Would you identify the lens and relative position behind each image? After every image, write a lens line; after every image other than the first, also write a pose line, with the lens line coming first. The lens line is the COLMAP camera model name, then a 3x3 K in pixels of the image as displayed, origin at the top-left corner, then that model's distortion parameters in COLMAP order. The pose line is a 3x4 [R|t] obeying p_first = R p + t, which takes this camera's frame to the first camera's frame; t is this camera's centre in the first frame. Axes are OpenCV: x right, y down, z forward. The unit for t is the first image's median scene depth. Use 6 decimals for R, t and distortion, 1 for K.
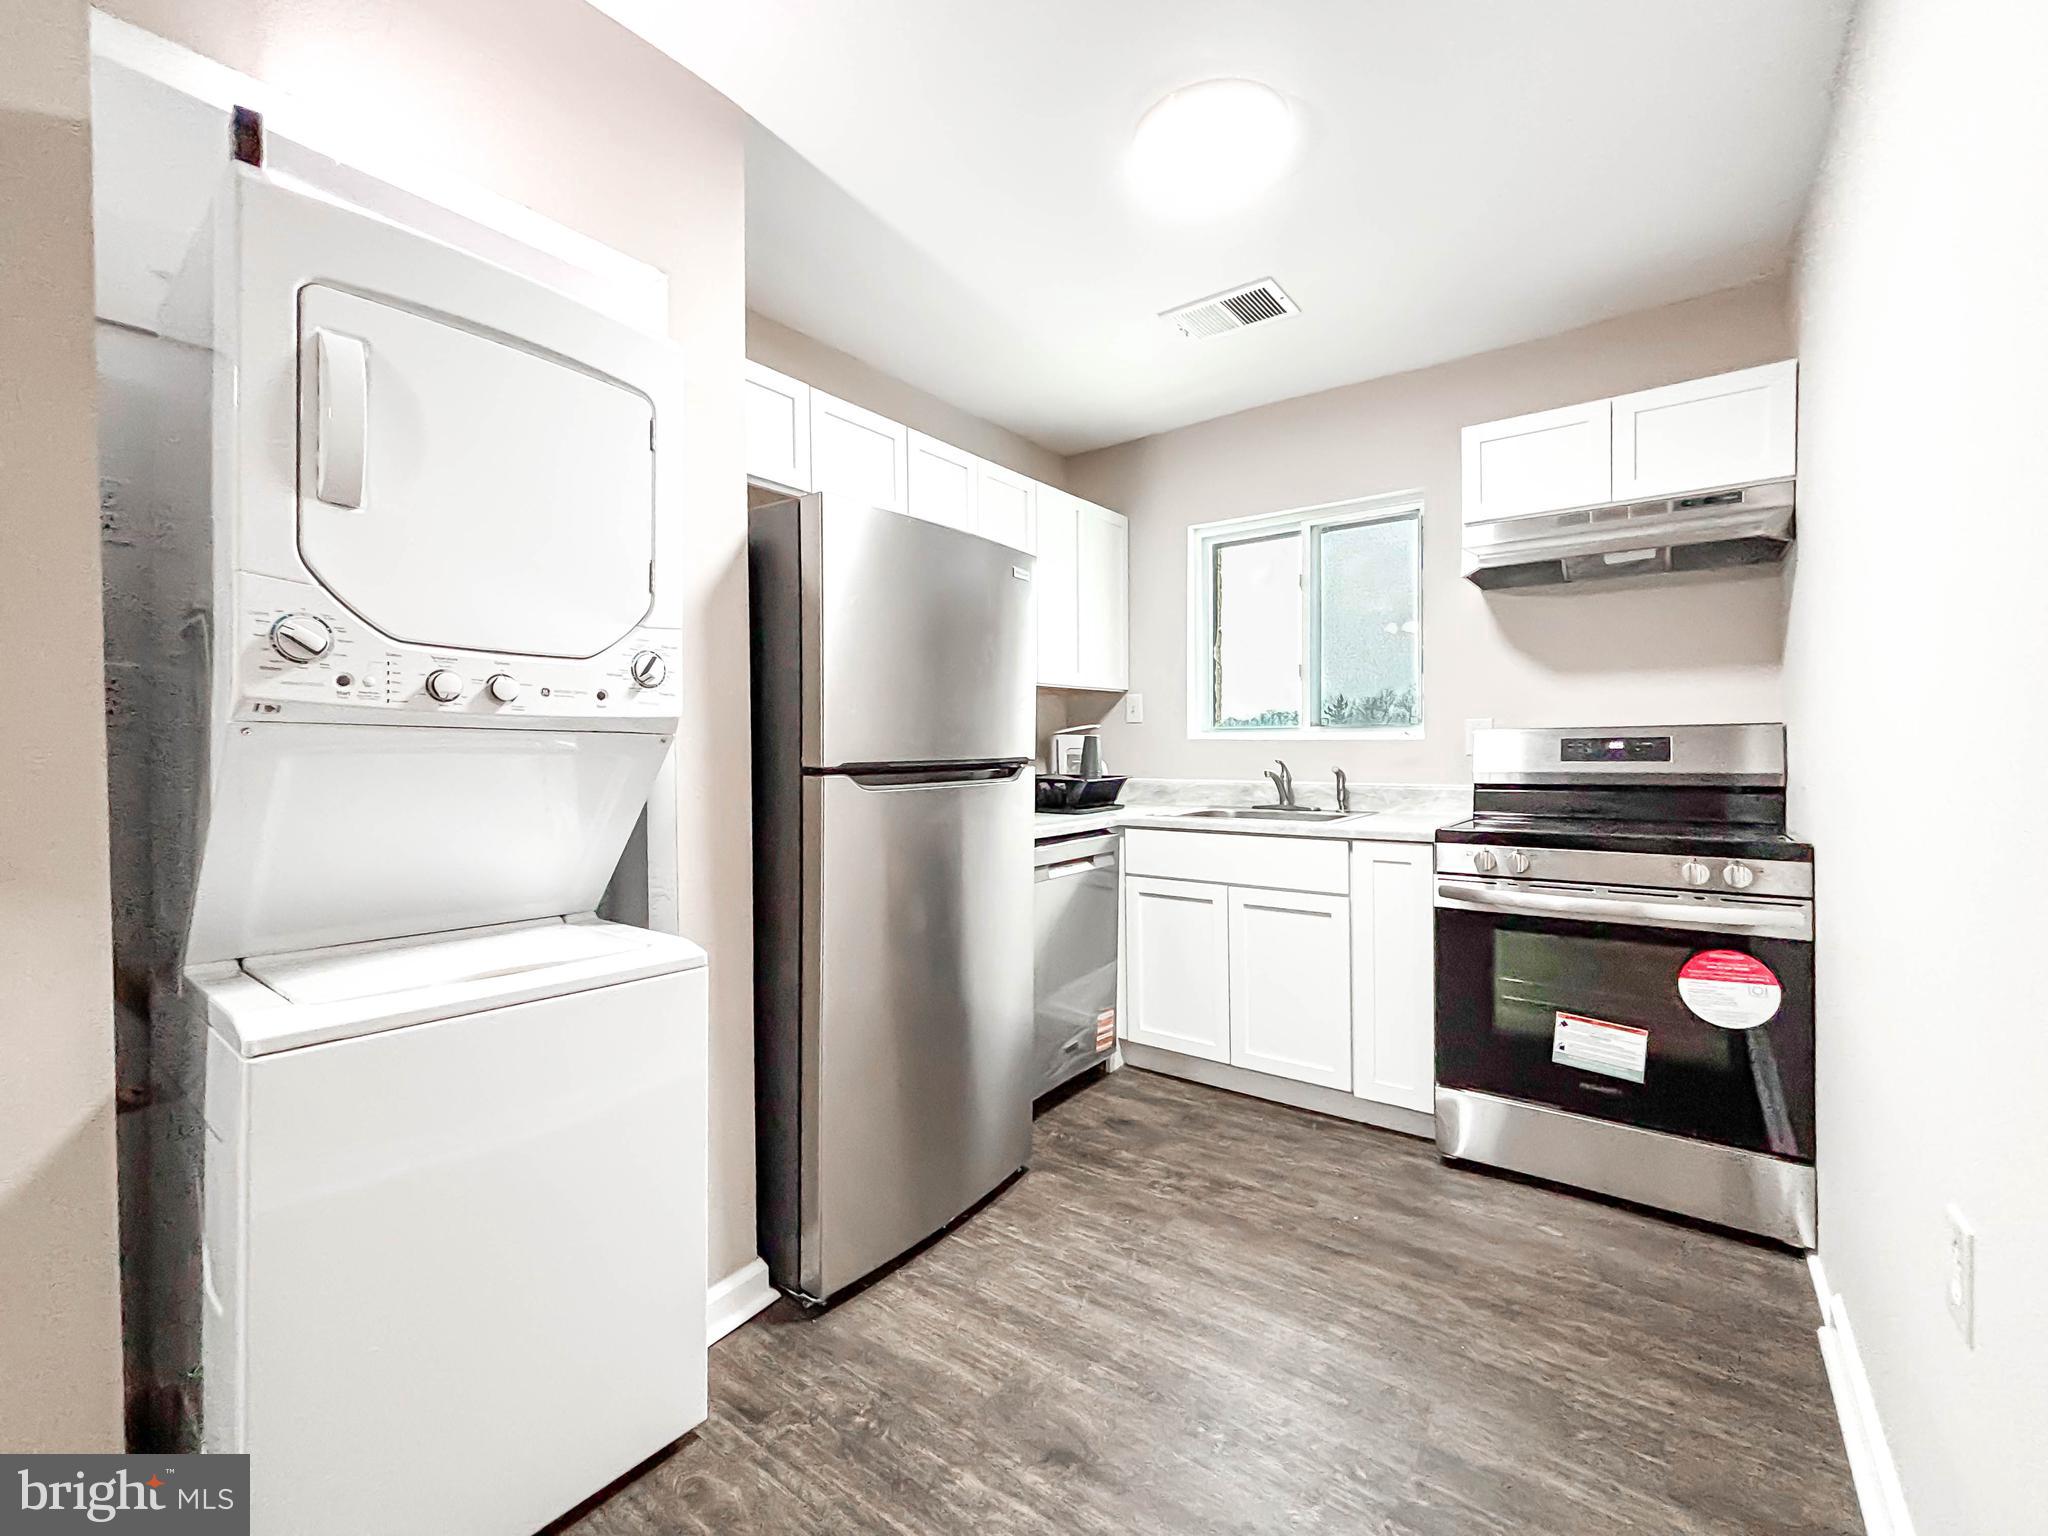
lens RADIAL K [[849.1, 0, 1036.7], [0, 849.1, 742.2], [0, 0, 1]] dist [-0.000255, -0.000546]
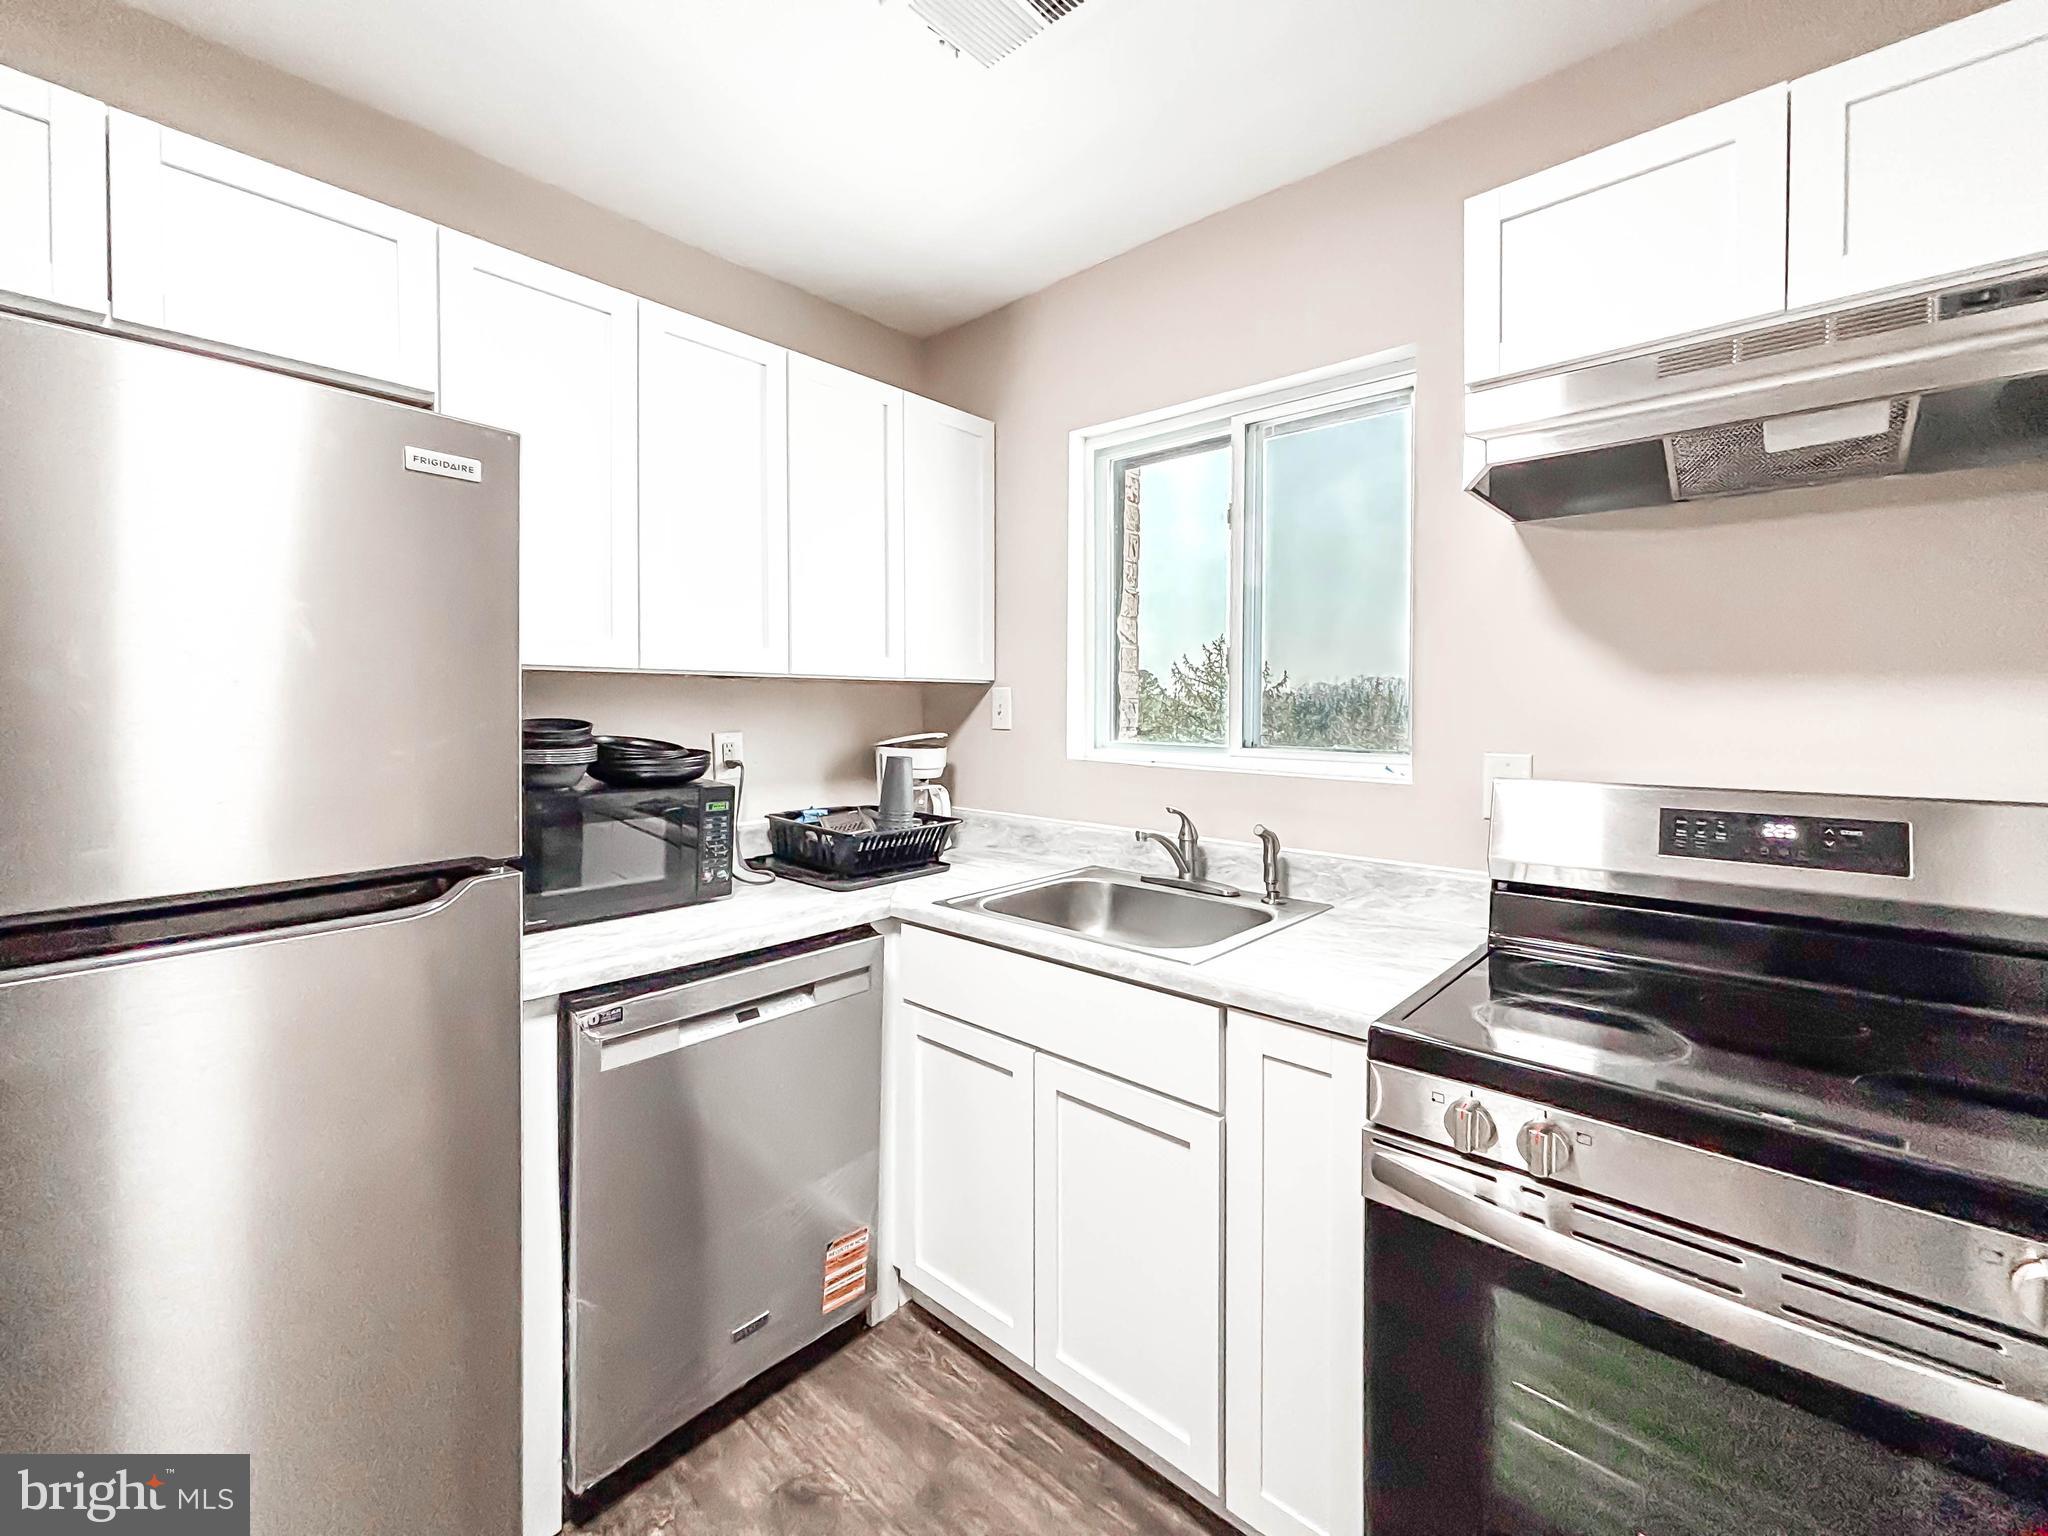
lens RADIAL K [[849.1, 0, 1059.8], [0, 849.1, 710.1], [0, 0, 1]] dist [-0.000255, -0.000546]
pose [[0.997697, 0.012216, -0.066725, 0.281438], [-0.011883, 0.999915, 0.005386, -0.058926], [0.066785, -0.004581, 0.997757, 0.453504]]
